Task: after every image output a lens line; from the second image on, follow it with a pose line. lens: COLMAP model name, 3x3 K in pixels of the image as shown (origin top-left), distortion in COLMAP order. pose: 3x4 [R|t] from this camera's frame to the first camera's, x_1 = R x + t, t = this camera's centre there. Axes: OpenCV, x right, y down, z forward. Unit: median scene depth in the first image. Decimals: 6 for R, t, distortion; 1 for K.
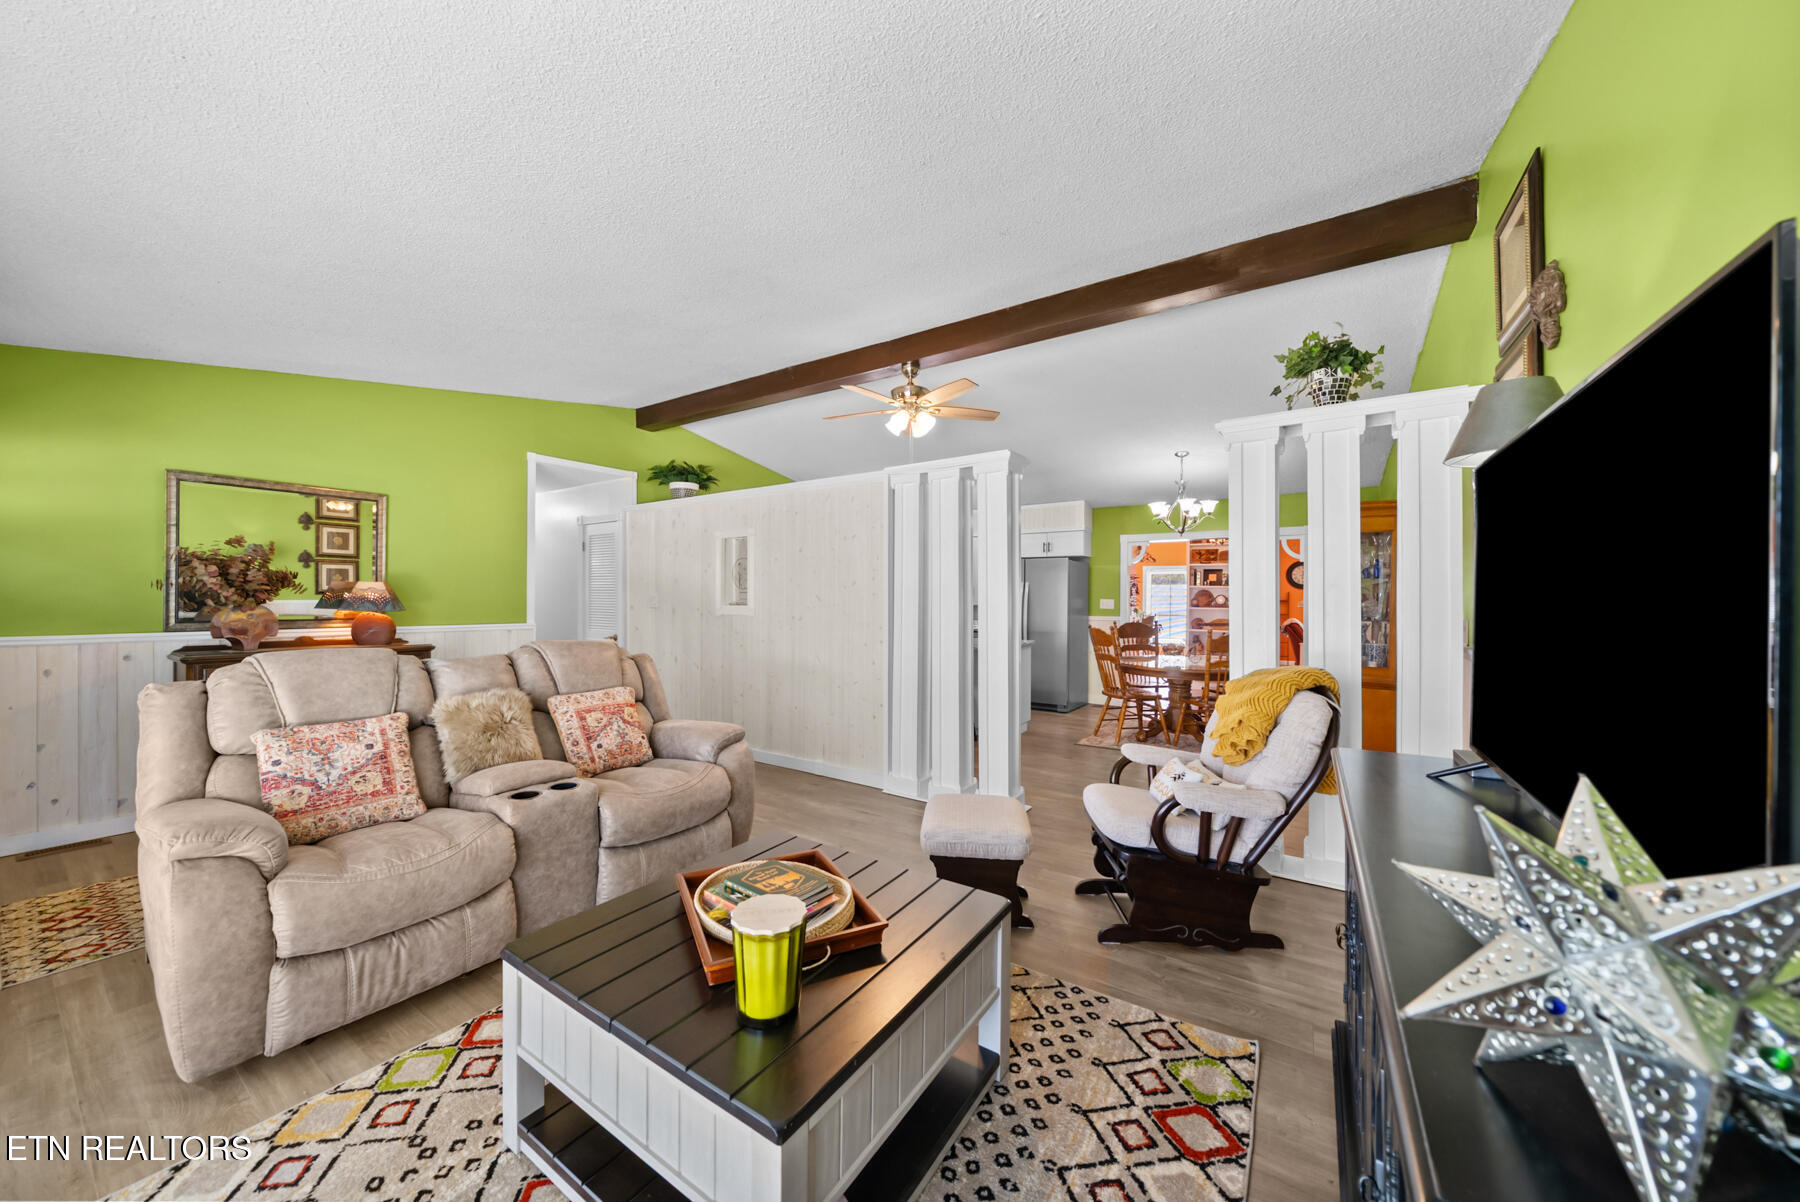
lens RADIAL K [[620.8, 0, 893.0], [0, 620.8, 617.3], [0, 0, 1]] dist [-0.003655, -0.000409]
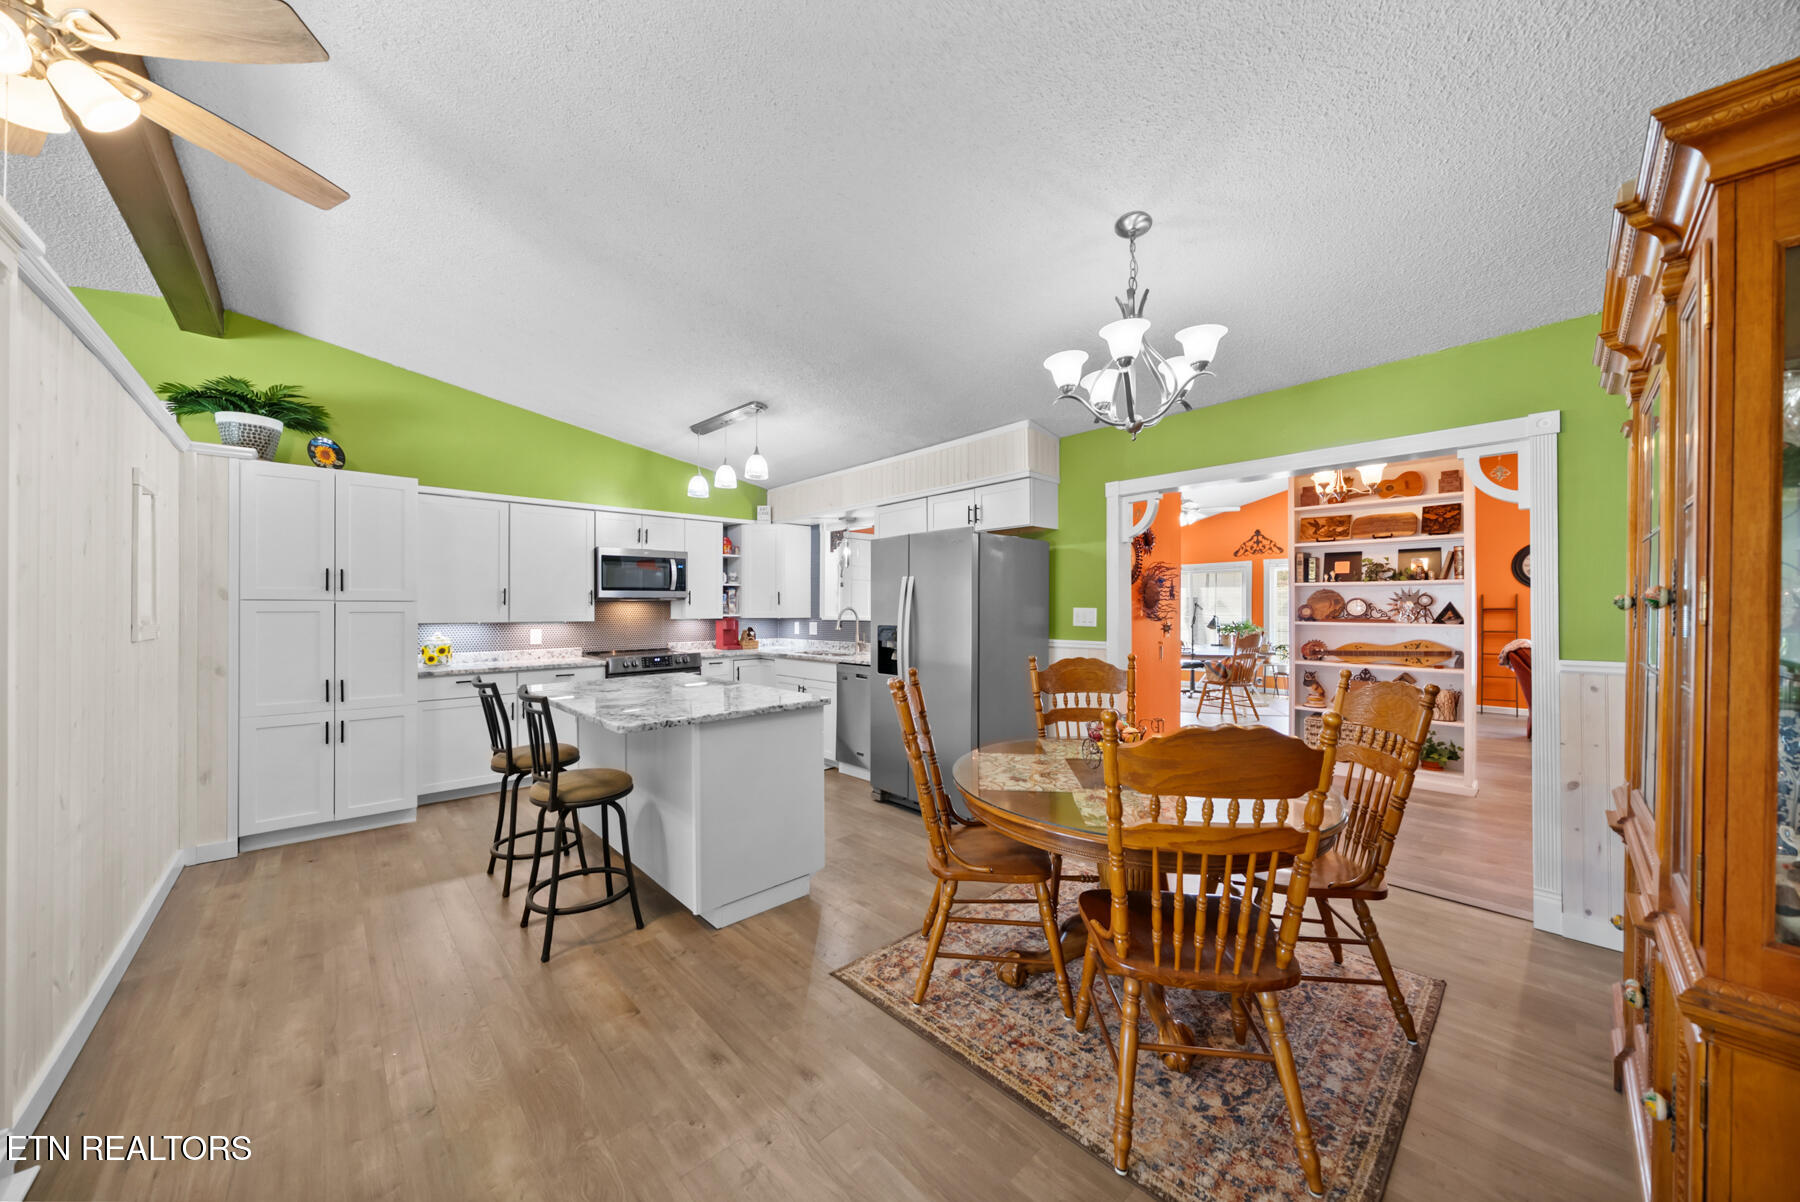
lens RADIAL K [[620.8, 0, 900.5], [0, 620.8, 605.7], [0, 0, 1]] dist [-0.003655, -0.000409]
pose [[0.973772, -0.009567, -0.227325, 0.312478], [0.001182, 0.999315, -0.036994, -0.011988], [0.227523, 0.035754, 0.973116, 0.455289]]
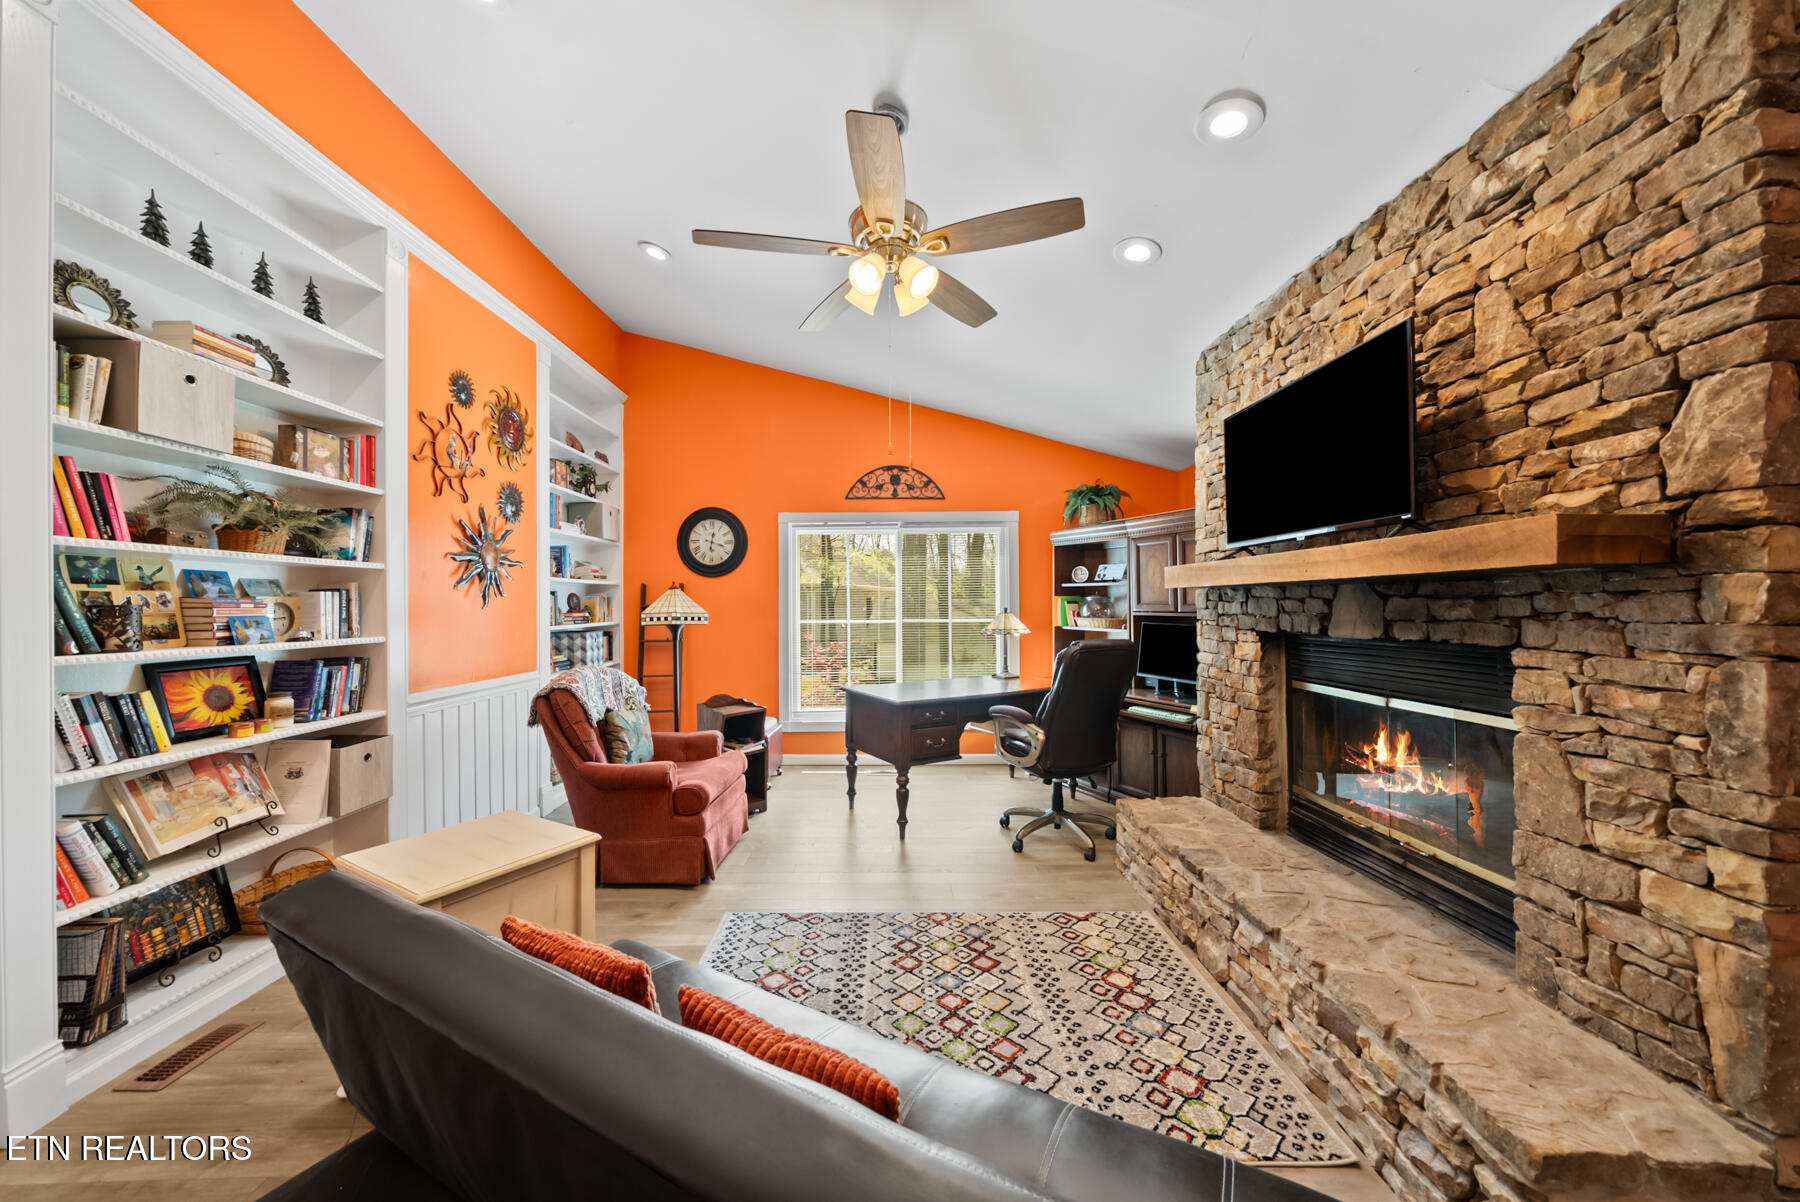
lens RADIAL K [[620.8, 0, 892.9], [0, 620.8, 599.5], [0, 0, 1]] dist [-0.003655, -0.000409]
pose [[0.827088, -0.007951, 0.562016, 0.872372], [0.024149, 0.999479, -0.021399, -0.029638], [-0.561553, 0.031271, 0.826850, 0.980445]]
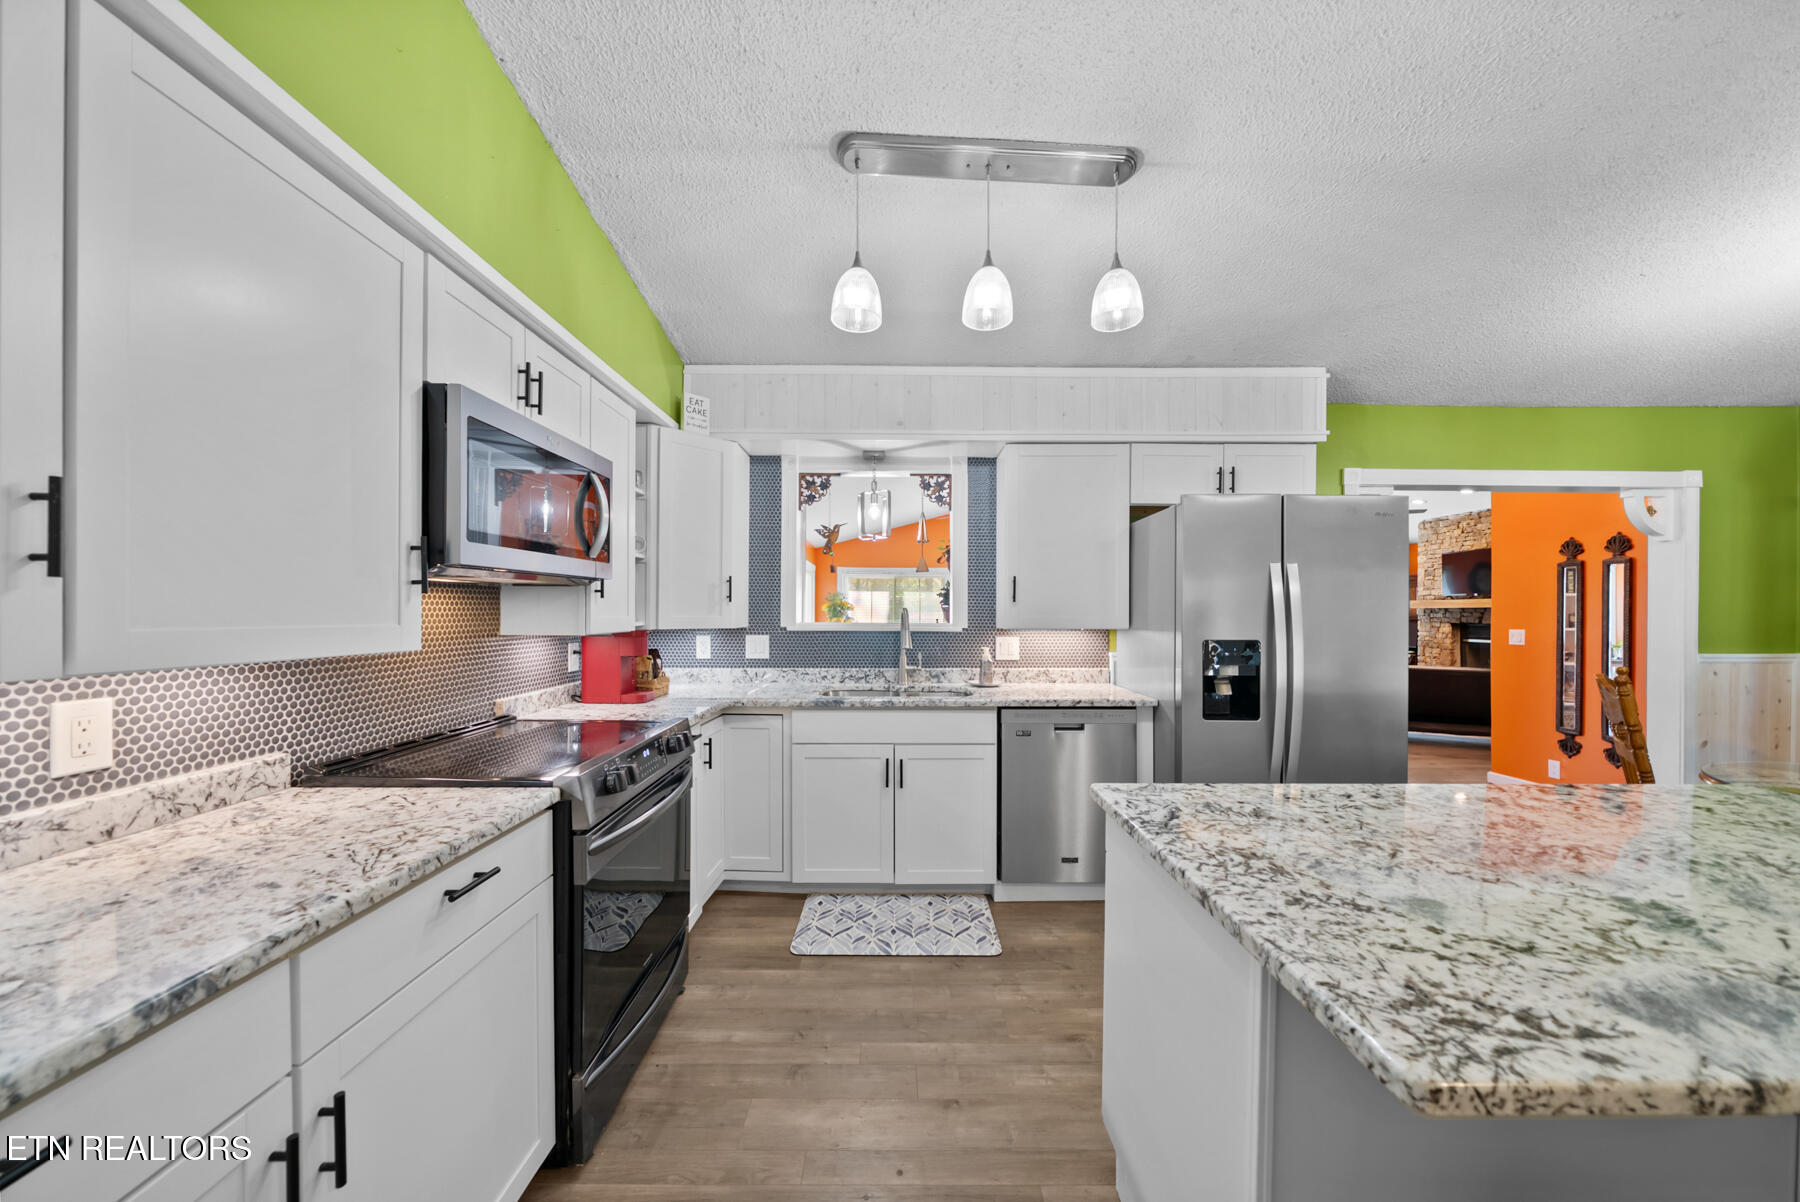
lens RADIAL K [[620.8, 0, 894.4], [0, 620.8, 617.4], [0, 0, 1]] dist [-0.003655, -0.000409]
pose [[0.832680, -0.006426, 0.553717, -0.145680], [0.017921, 0.999722, -0.015347, -0.024749], [-0.553464, 0.022702, 0.832564, 0.799503]]
